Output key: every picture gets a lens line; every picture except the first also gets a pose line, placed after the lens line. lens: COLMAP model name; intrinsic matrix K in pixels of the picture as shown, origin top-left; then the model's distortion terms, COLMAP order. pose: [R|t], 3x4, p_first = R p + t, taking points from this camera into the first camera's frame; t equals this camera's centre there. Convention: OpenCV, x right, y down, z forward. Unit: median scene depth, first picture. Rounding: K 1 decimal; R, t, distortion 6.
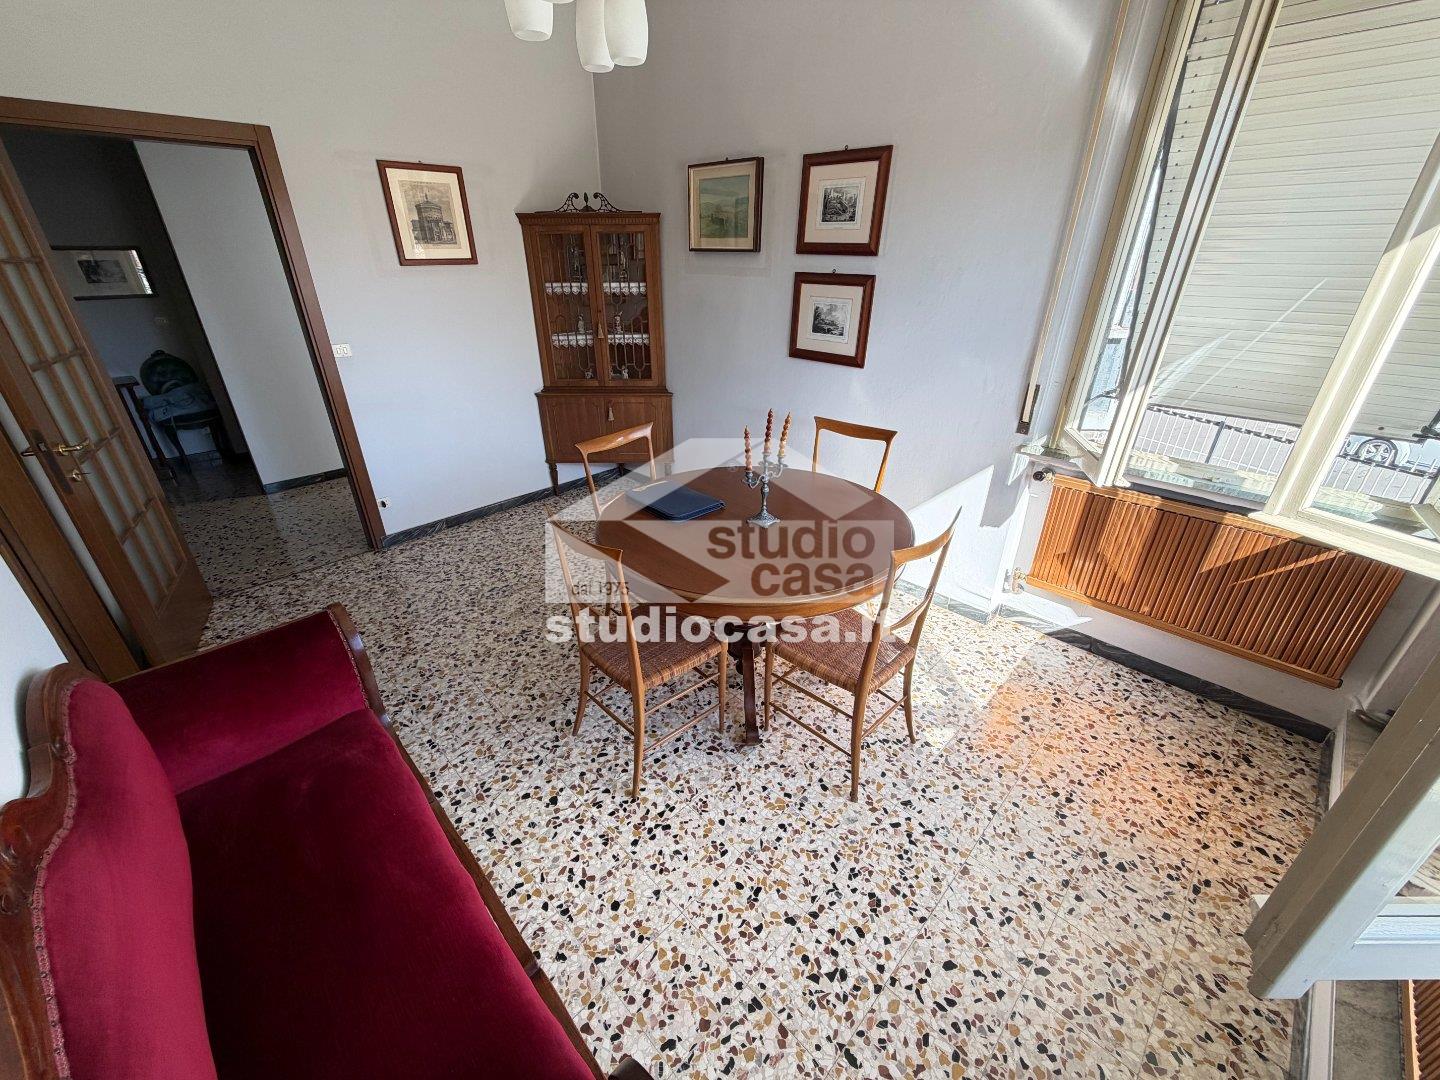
lens RADIAL K [[571.2, 0, 711.1], [0, 571.2, 541.1], [0, 0, 1]] dist [0.003541, -0.001032]
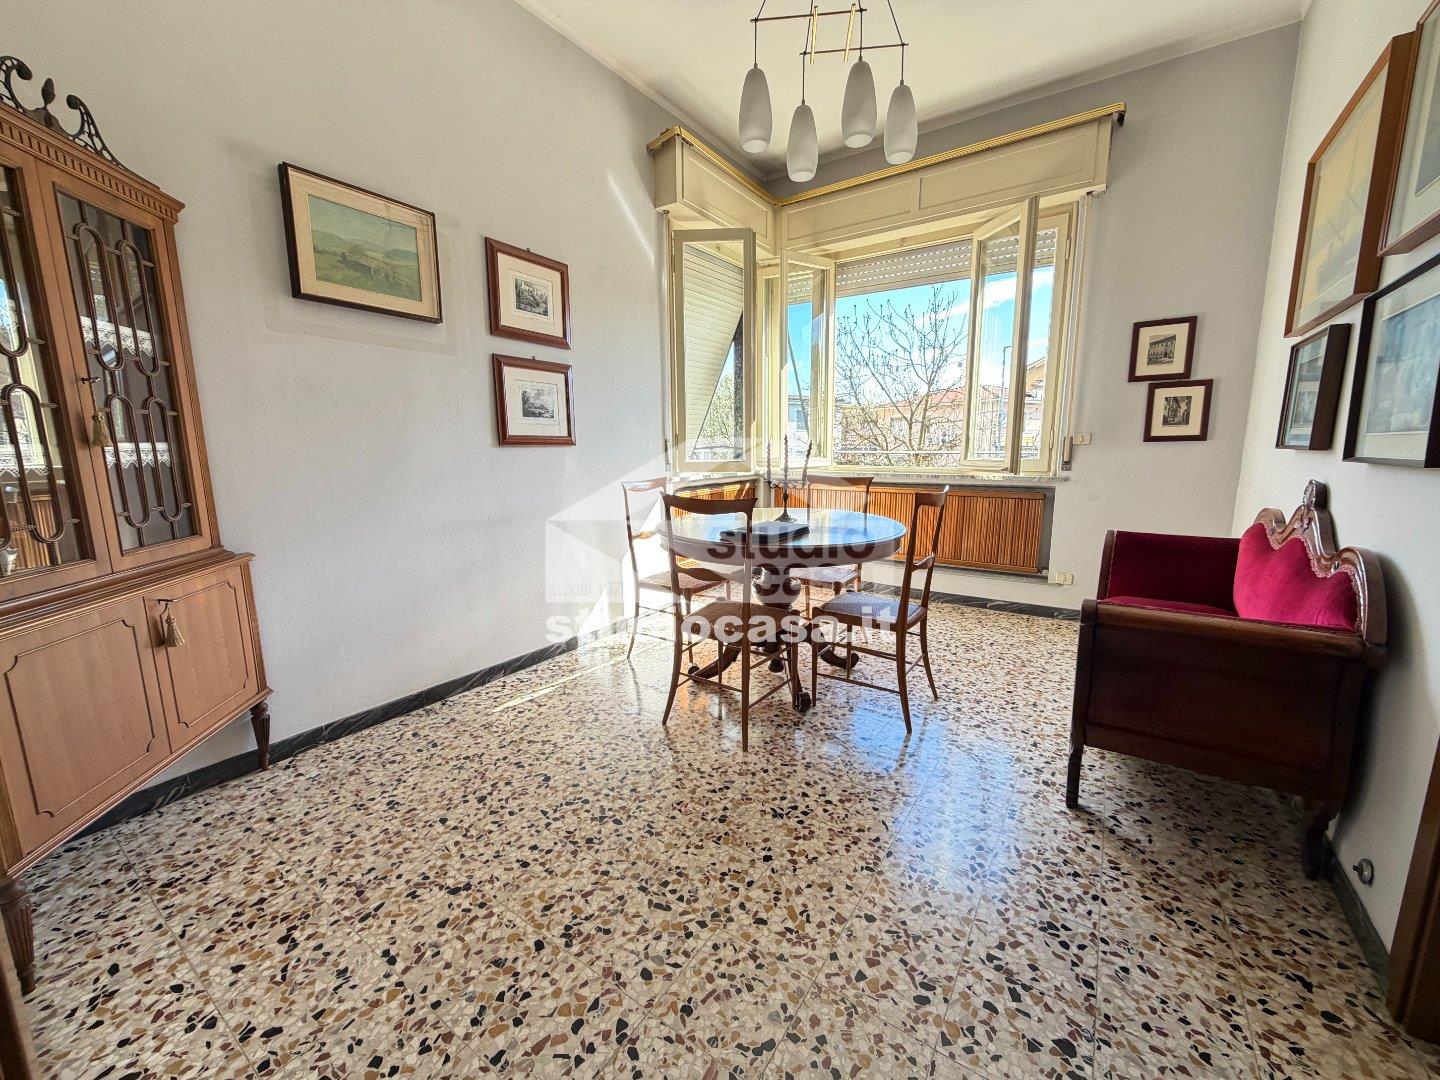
lens RADIAL K [[571.2, 0, 716.0], [0, 571.2, 542.1], [0, 0, 1]] dist [0.003541, -0.001032]
pose [[-0.186764, -0.161670, 0.969011, -1.384509], [0.453468, 0.860812, 0.231018, -0.439671], [-0.871485, 0.482562, -0.087457, 1.520870]]
